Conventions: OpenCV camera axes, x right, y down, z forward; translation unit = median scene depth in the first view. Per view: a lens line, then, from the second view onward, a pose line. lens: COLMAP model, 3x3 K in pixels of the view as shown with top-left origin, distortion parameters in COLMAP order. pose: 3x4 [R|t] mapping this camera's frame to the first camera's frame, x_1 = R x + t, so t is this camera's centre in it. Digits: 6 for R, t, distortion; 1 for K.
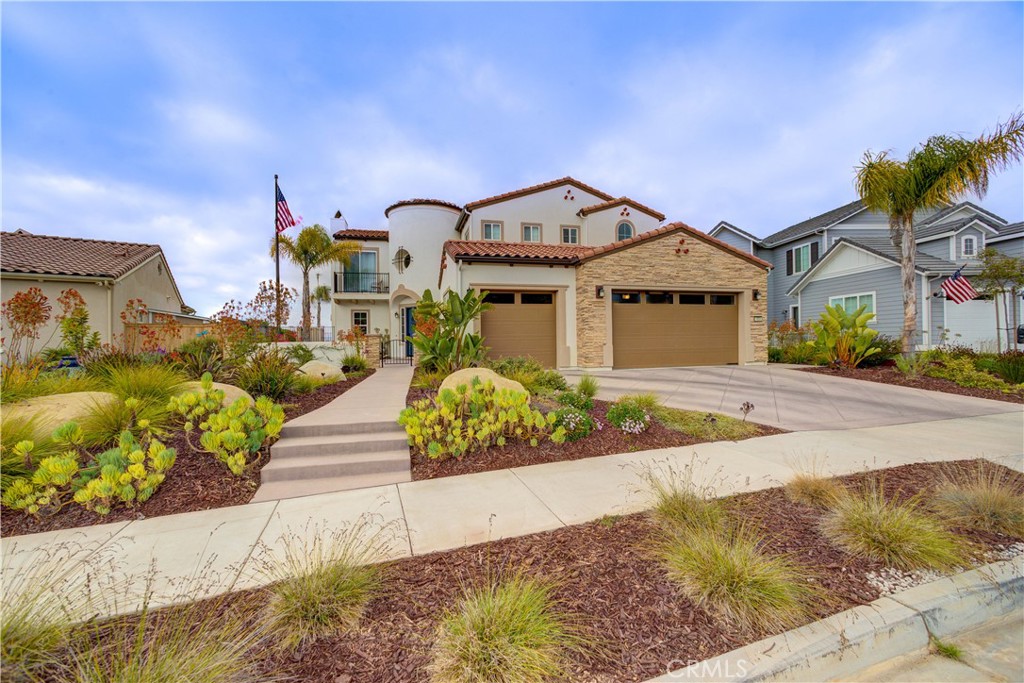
lens RADIAL K [[404.7, 0, 510.7], [0, 404.7, 338.5], [0, 0, 1]] dist [-0.015405, 0.000296]
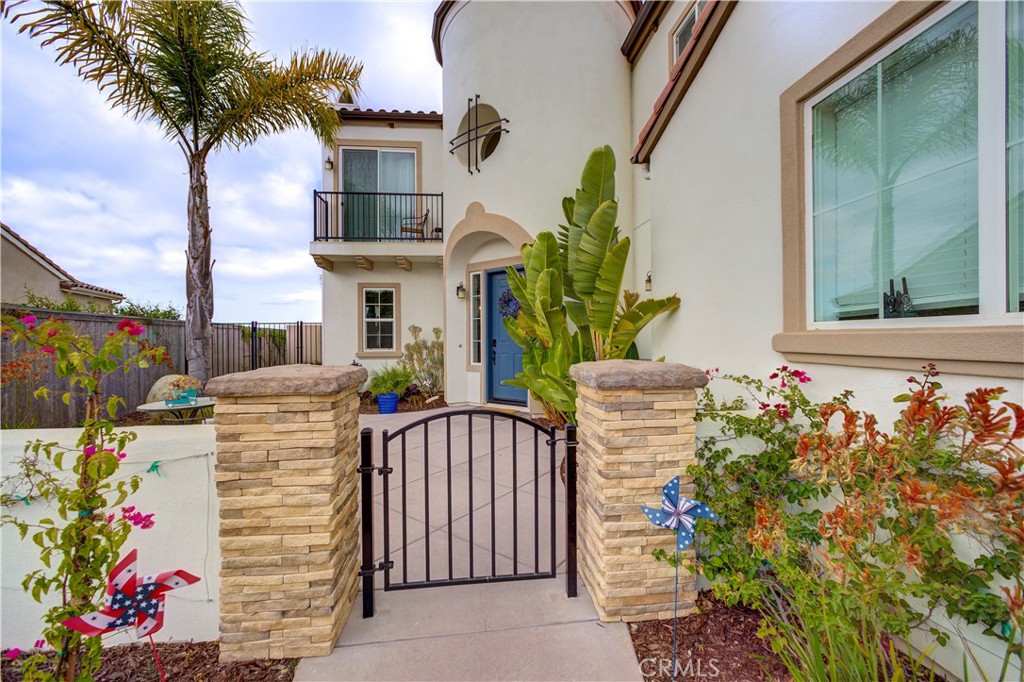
lens RADIAL K [[404.7, 0, 510.7], [0, 404.7, 338.0], [0, 0, 1]] dist [-0.015405, 0.000296]
pose [[0.990950, 0.004873, -0.134146, -0.178903], [-0.004696, 0.999988, 0.001635, -0.014577], [0.134153, -0.000991, 0.990960, 0.608579]]
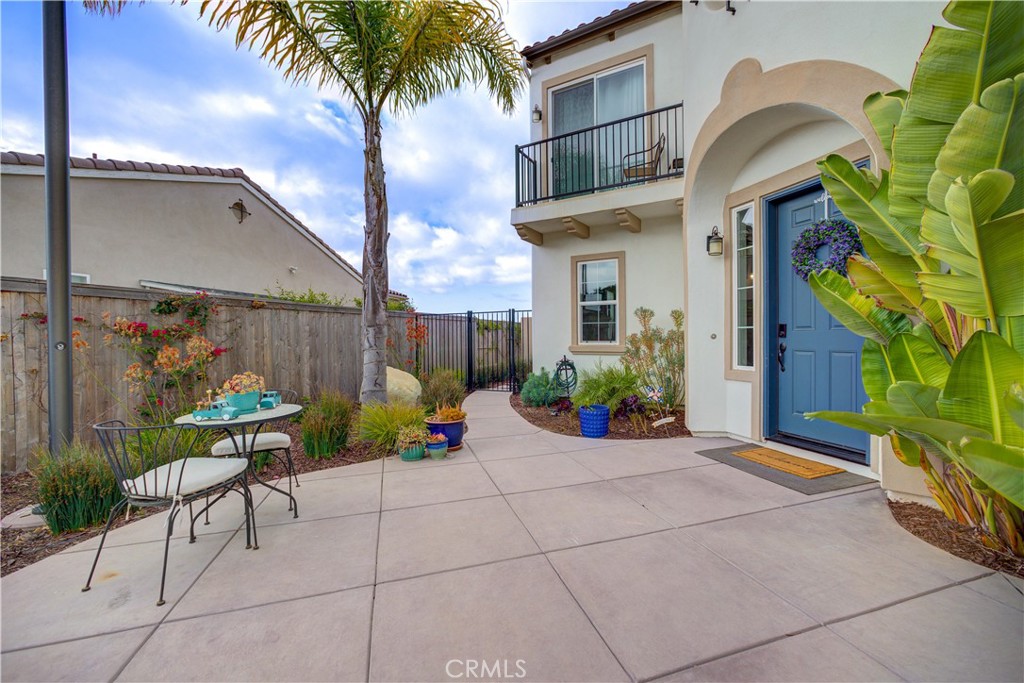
lens RADIAL K [[404.7, 0, 510.7], [0, 404.7, 338.5], [0, 0, 1]] dist [-0.015405, 0.000296]
pose [[0.733855, 0.009771, -0.679236, -0.207133], [0.001320, 0.999874, 0.015809, -0.008863], [0.679305, -0.012498, 0.733750, 0.736874]]
